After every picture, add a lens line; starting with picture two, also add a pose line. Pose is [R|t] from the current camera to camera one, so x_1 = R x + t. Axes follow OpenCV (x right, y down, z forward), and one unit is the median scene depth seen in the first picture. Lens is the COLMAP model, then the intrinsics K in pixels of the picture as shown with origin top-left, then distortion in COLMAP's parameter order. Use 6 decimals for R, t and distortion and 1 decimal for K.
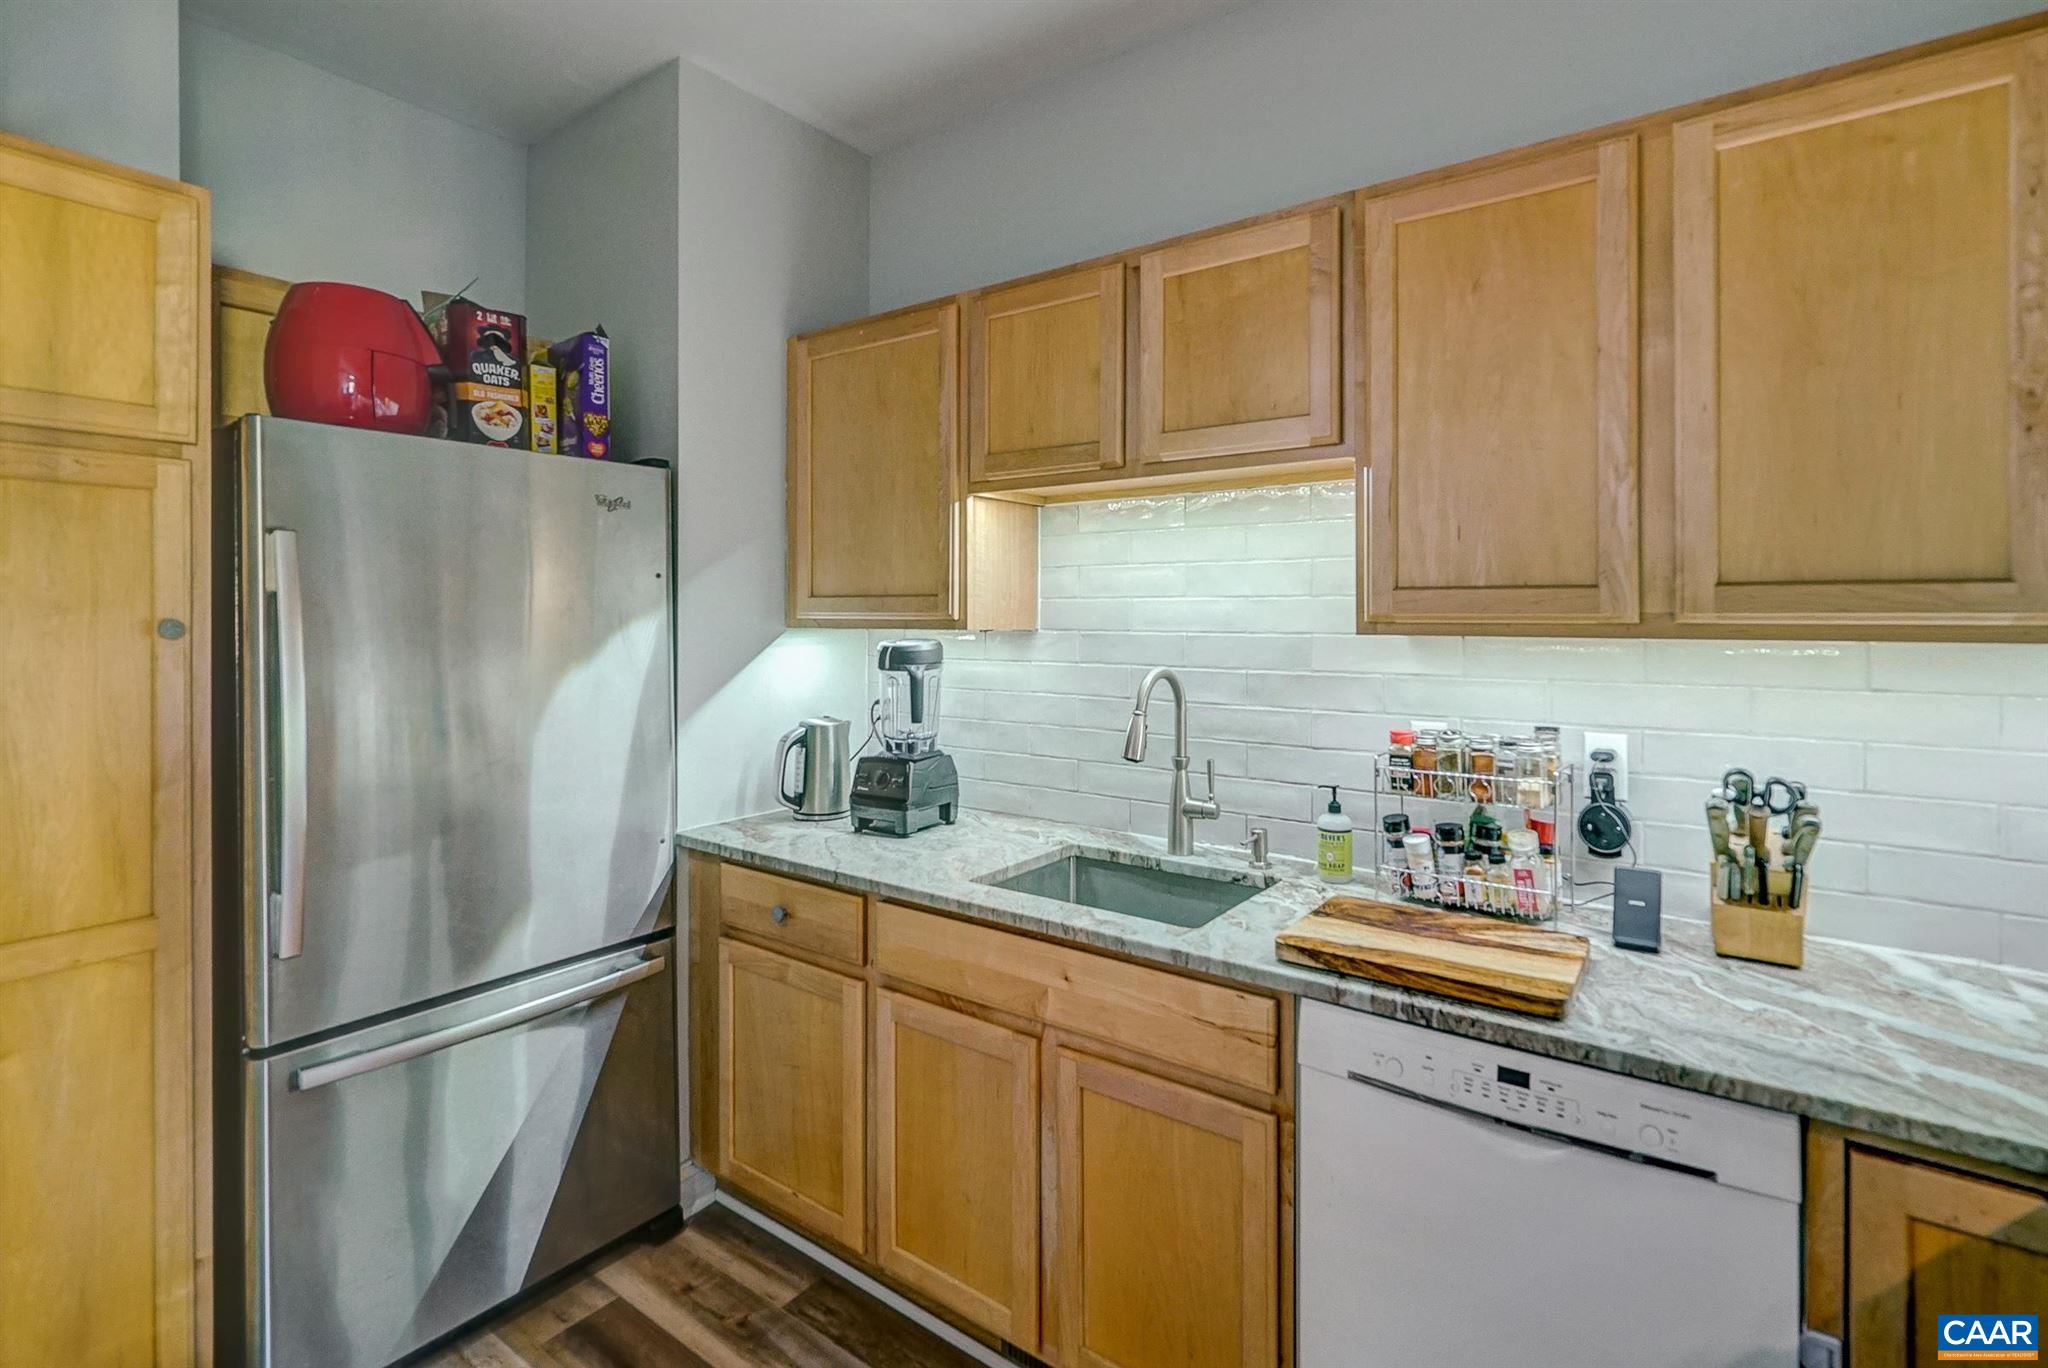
lens RADIAL K [[991.8, 0, 1023.1], [0, 991.8, 615.5], [0, 0, 1]] dist [-0.000275, -0.000175]
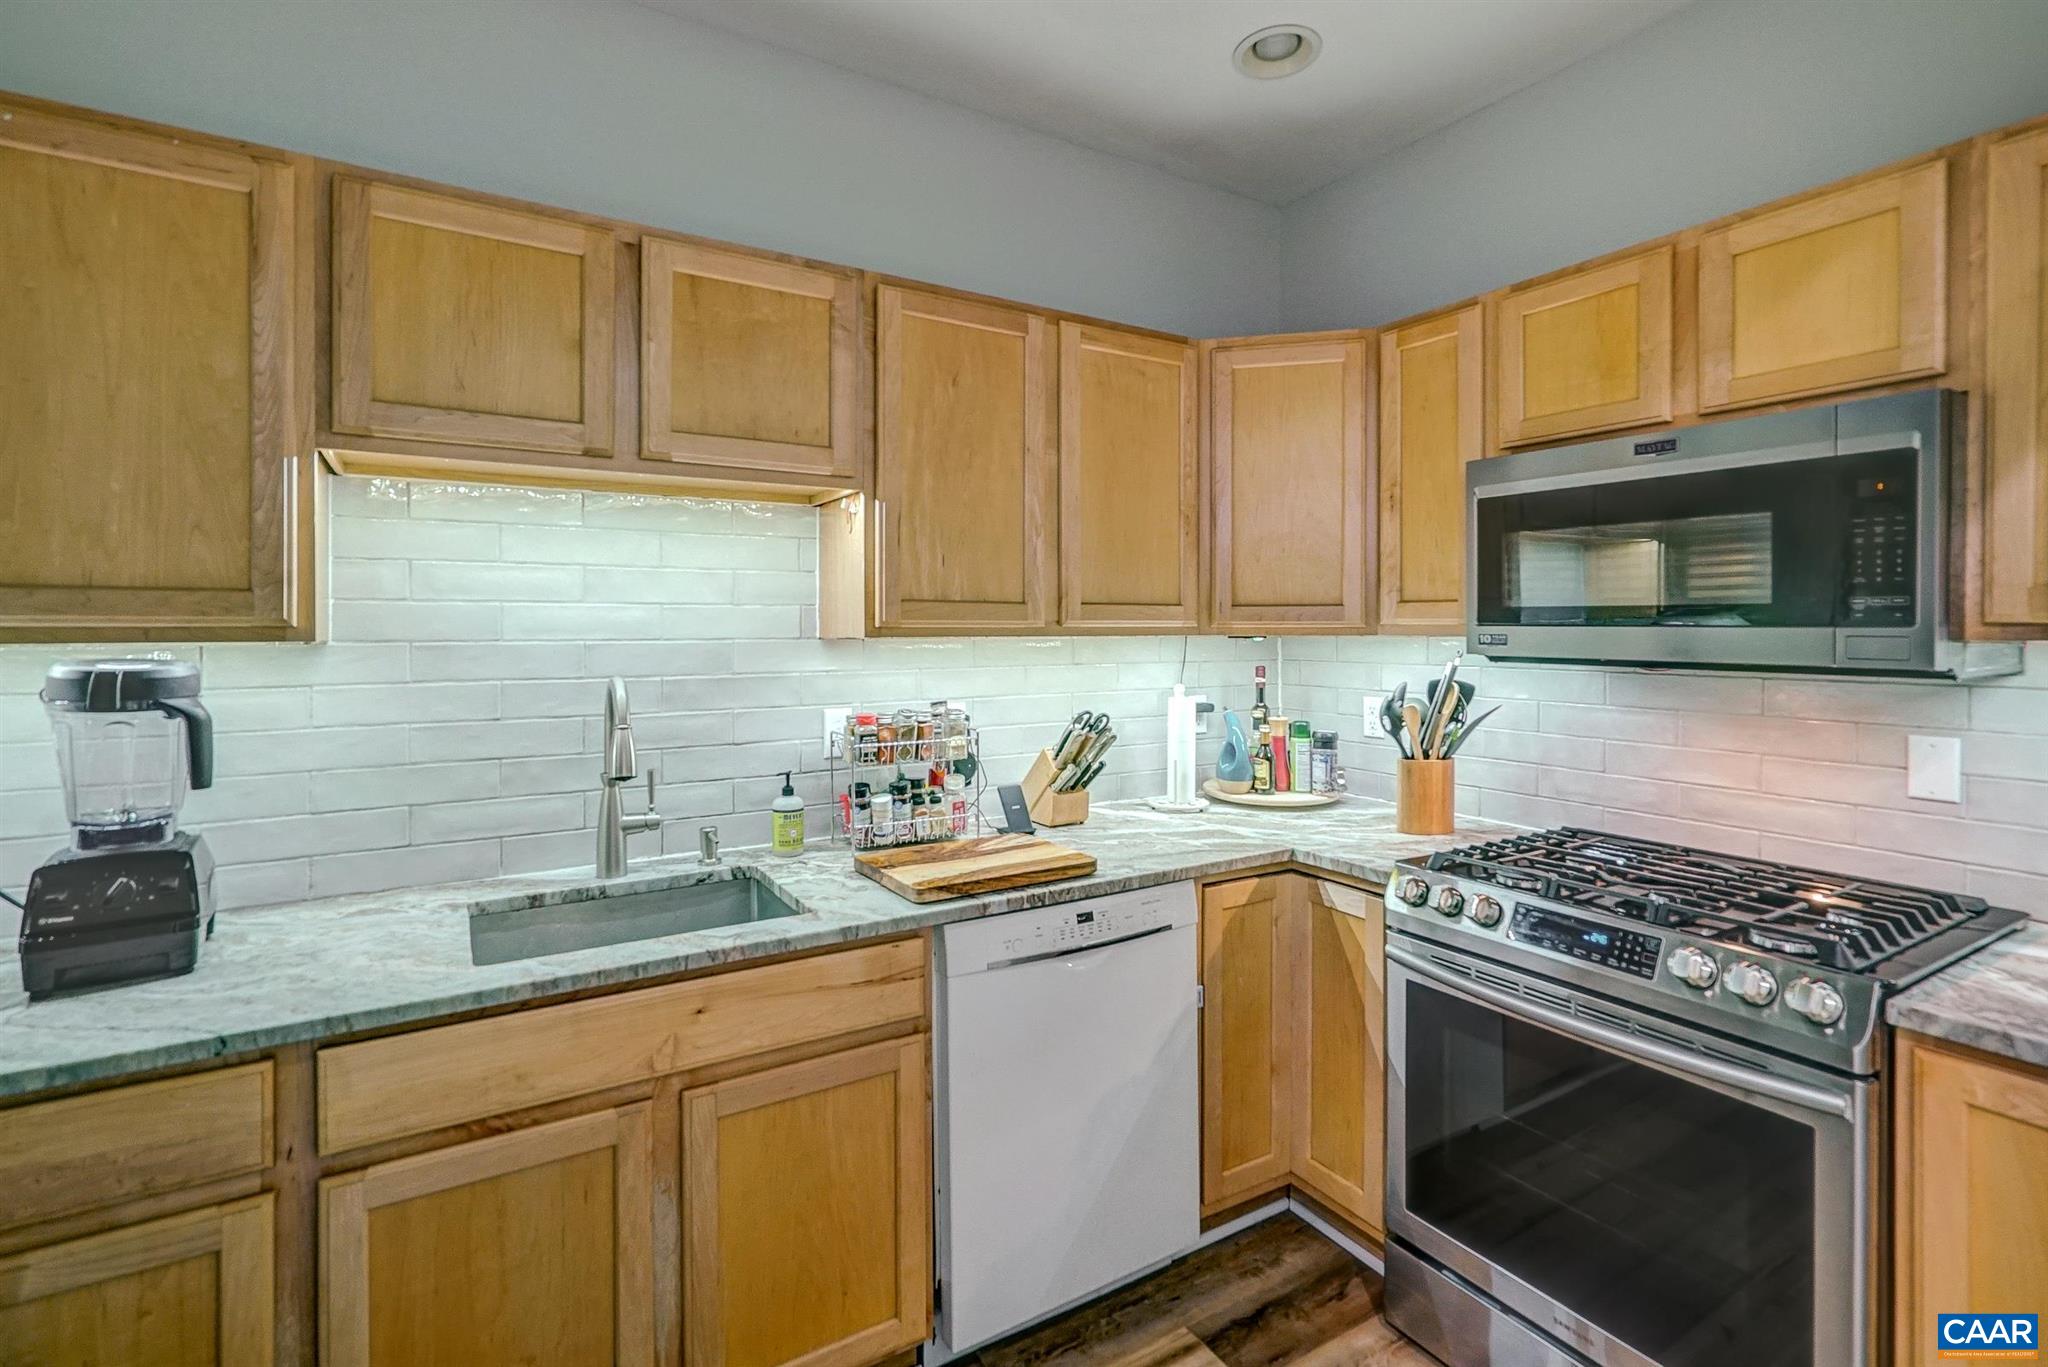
lens RADIAL K [[920.2, 0, 1020.3], [0, 920.2, 635.8], [0, 0, 1]] dist [-0.001615, -0.000187]
pose [[0.383147, -0.007818, 0.923654, -0.627497], [0.003031, 0.999969, 0.007206, 0.010009], [-0.923683, 0.000039, 0.383159, 0.390959]]
